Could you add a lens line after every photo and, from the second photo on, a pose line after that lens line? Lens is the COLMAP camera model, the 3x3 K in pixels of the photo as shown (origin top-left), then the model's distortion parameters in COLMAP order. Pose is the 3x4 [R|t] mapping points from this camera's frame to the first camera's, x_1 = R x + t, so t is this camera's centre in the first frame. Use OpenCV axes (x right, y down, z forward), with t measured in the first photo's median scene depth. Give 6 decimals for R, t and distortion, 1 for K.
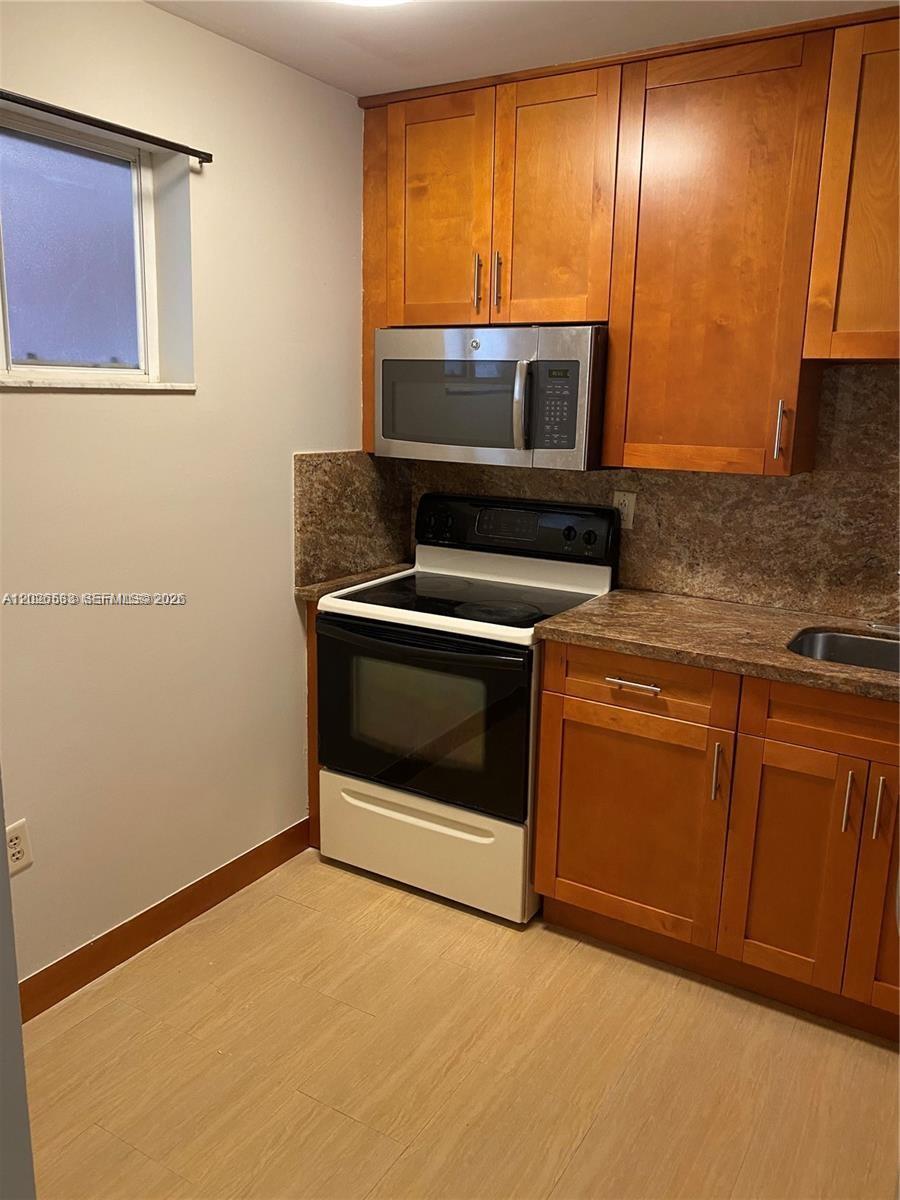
lens RADIAL K [[920.9, 0, 447.5], [0, 920.9, 593.1], [0, 0, 1]] dist [0.040038, -0.049988]
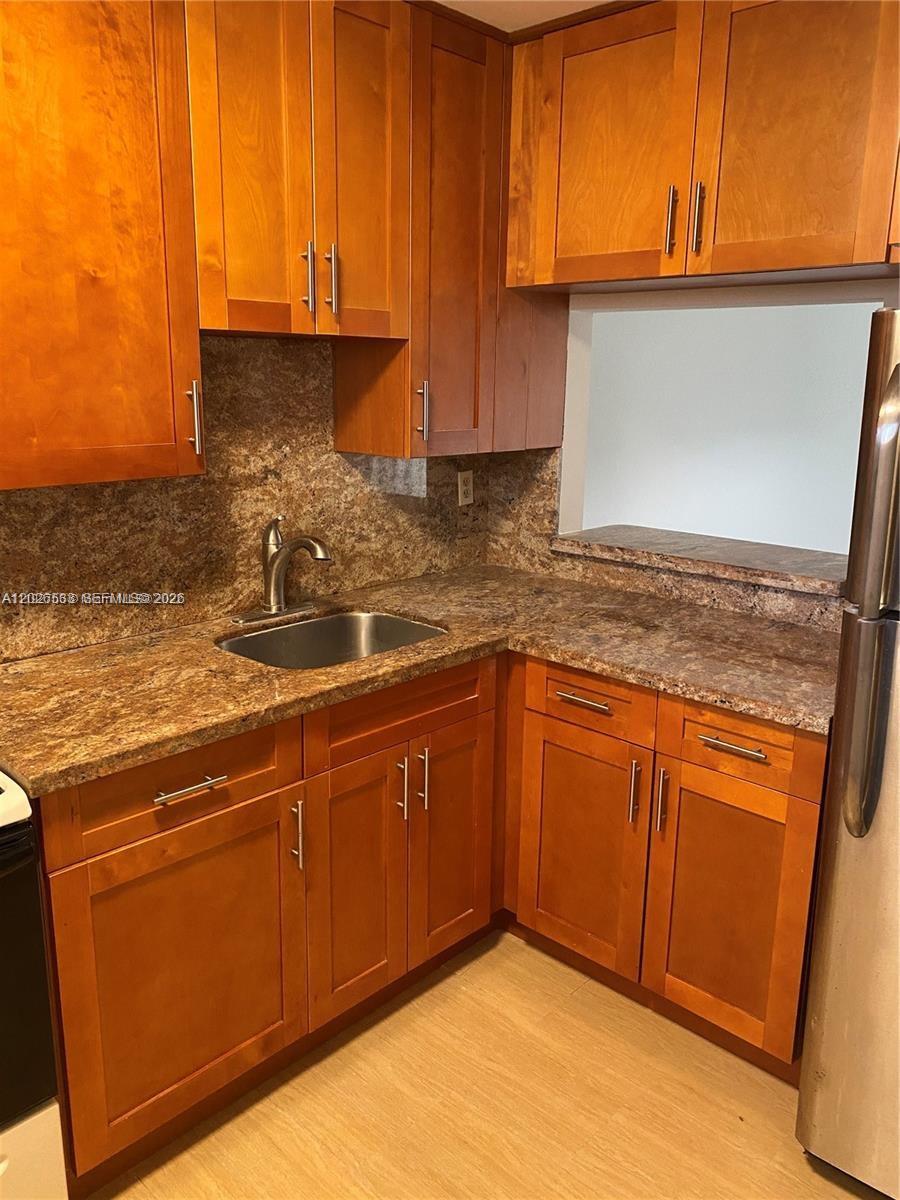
lens RADIAL K [[920.9, 0, 447.5], [0, 920.9, 593.1], [0, 0, 1]] dist [0.040038, -0.049988]
pose [[0.198744, -0.248172, 0.948110, -0.368409], [0.199971, 0.957325, 0.208666, -0.142962], [-0.959433, 0.148123, 0.239889, 0.572357]]
